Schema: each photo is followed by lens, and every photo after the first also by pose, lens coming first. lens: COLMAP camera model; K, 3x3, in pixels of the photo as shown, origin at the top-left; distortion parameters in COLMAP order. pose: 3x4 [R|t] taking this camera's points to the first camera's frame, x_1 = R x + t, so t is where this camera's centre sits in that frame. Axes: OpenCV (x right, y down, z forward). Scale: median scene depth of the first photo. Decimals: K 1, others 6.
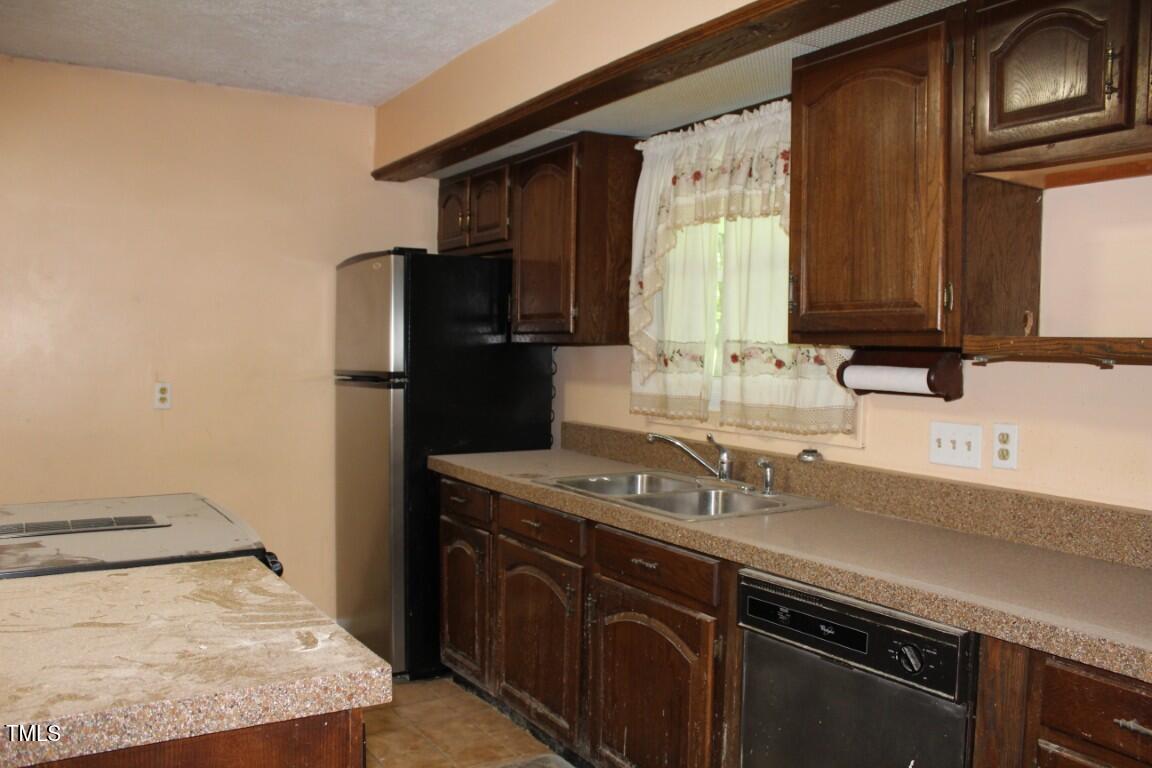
lens RADIAL K [[952.2, 0, 579.5], [0, 952.2, 397.9], [0, 0, 1]] dist [-0.172109, 0.160154]
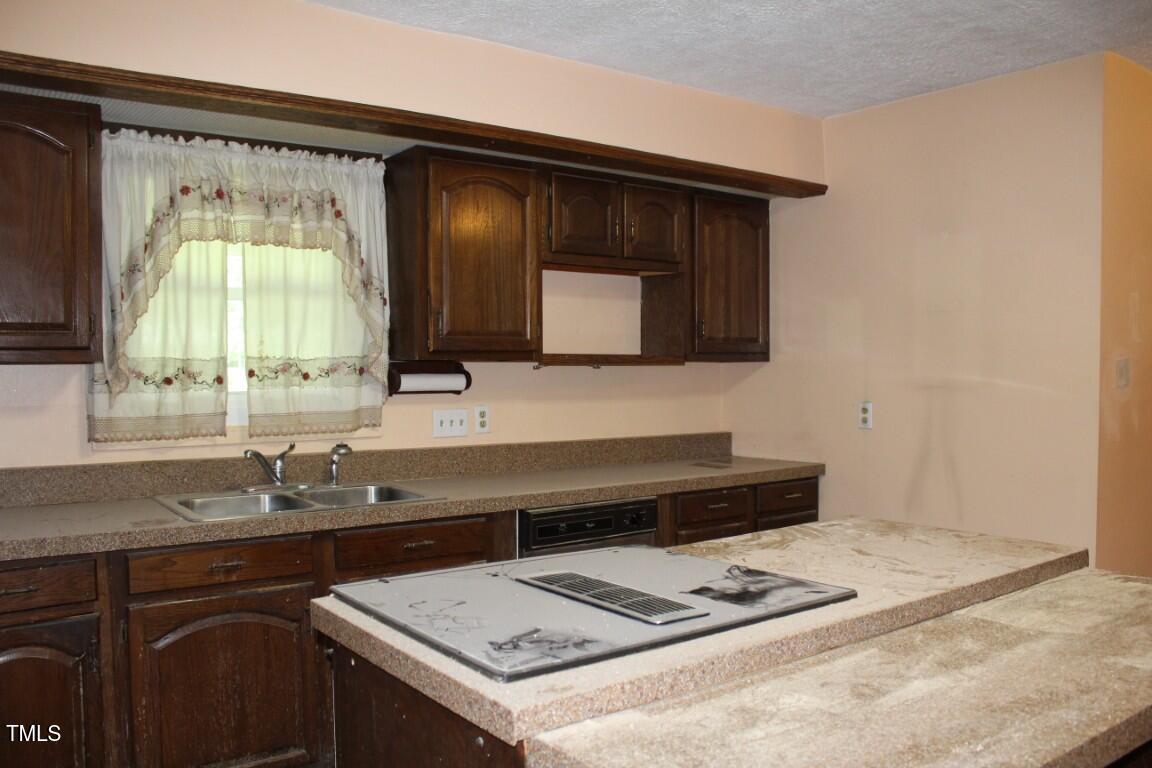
lens RADIAL K [[952.2, 0, 579.5], [0, 952.2, 397.9], [0, 0, 1]] dist [-0.172109, 0.160154]
pose [[-0.083036, -0.055527, 0.994998, -0.996308], [0.051725, 0.996860, 0.059948, -0.063001], [-0.995203, 0.056444, -0.079903, 0.777335]]
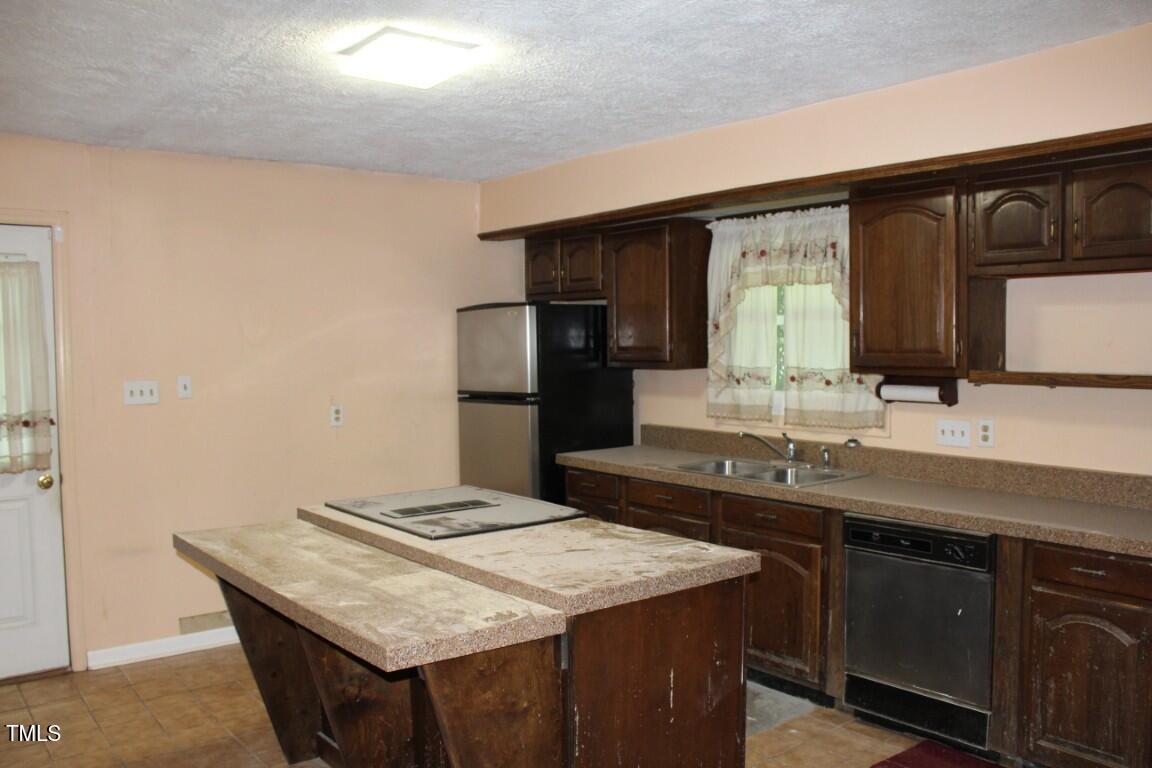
lens RADIAL K [[952.2, 0, 579.5], [0, 952.2, 397.9], [0, 0, 1]] dist [-0.172109, 0.160154]
pose [[0.992721, -0.032090, 0.116085, -0.363646], [0.031115, 0.999464, 0.010198, -0.040604], [-0.116350, -0.006511, 0.993187, -0.450606]]
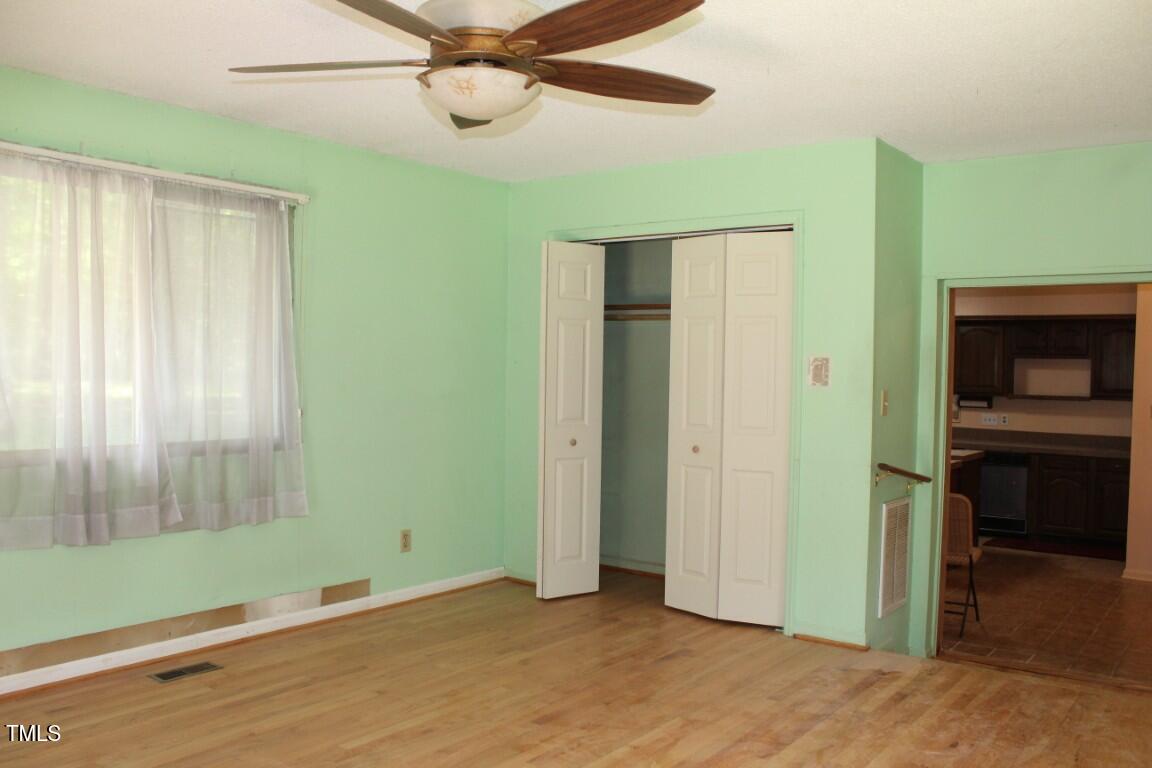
lens RADIAL K [[952.2, 0, 579.5], [0, 952.2, 397.9], [0, 0, 1]] dist [-0.172109, 0.160154]
pose [[0.941018, -0.014778, 0.338035, -2.182060], [0.020314, 0.999711, -0.012843, -0.024403], [-0.337747, 0.018952, 0.941046, -1.797586]]
